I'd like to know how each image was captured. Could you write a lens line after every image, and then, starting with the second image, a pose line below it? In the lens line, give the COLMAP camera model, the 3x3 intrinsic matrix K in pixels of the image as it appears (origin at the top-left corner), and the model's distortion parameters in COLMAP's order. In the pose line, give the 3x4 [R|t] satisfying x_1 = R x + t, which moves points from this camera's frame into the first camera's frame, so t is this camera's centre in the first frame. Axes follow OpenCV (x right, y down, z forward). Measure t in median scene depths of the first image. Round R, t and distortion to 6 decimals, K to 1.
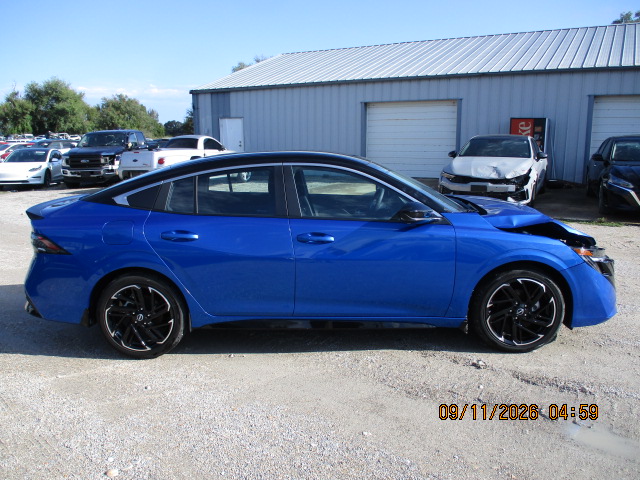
lens RADIAL K [[529.4, 0, 319.0], [0, 529.4, 245.1], [0, 0, 1]] dist [-0.024146, -0.004390]
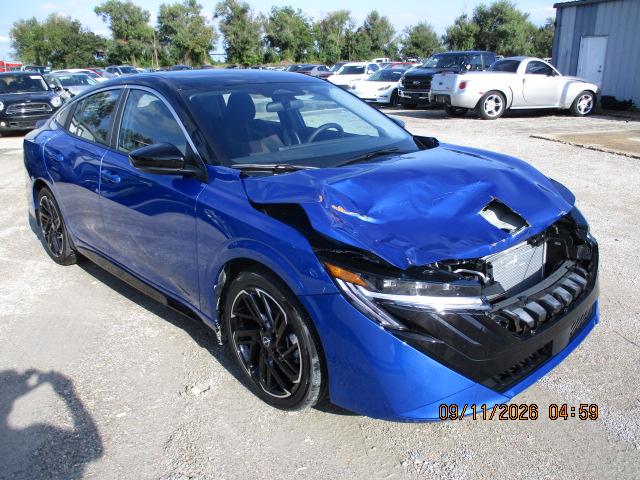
lens RADIAL K [[532.8, 0, 320.0], [0, 532.8, 240.0], [0, 0, 1]] dist [-0.022098, -0.006079]
pose [[0.725634, 0.224396, -0.650463, 0.161342], [-0.141396, 0.973782, 0.178199, -0.021663], [0.673397, -0.037335, 0.738338, 0.116562]]
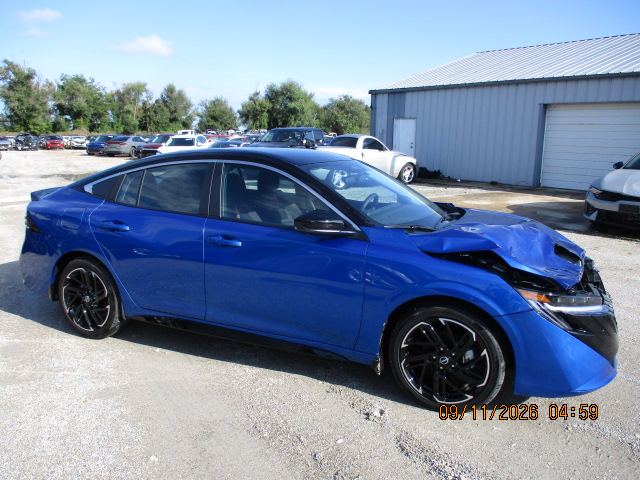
lens RADIAL K [[532.8, 0, 320.0], [0, 532.8, 240.0], [0, 0, 1]] dist [-0.022098, -0.006079]
pose [[0.922544, 0.102114, -0.372136, 0.098966], [-0.106814, 0.994247, 0.008024, -0.008124], [0.370814, 0.032347, 0.928143, 0.036848]]
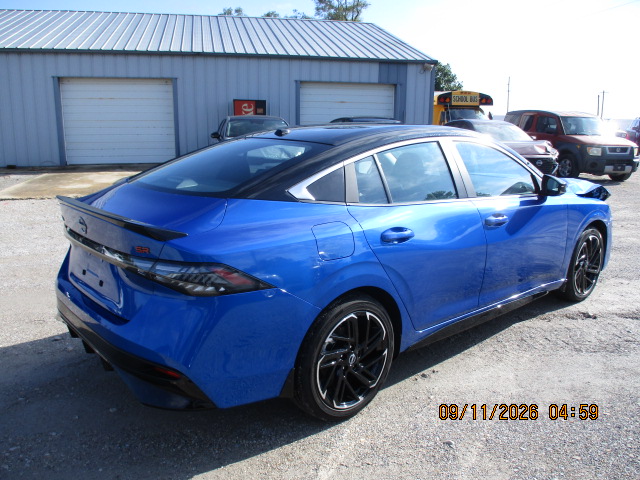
lens RADIAL K [[529.4, 0, 319.0], [0, 529.4, 245.1], [0, 0, 1]] dist [-0.024146, -0.004390]
pose [[0.768385, -0.138965, 0.624718, -0.161699], [0.121893, 0.990050, 0.070306, -0.013488], [-0.628272, 0.022127, 0.777679, 0.099501]]
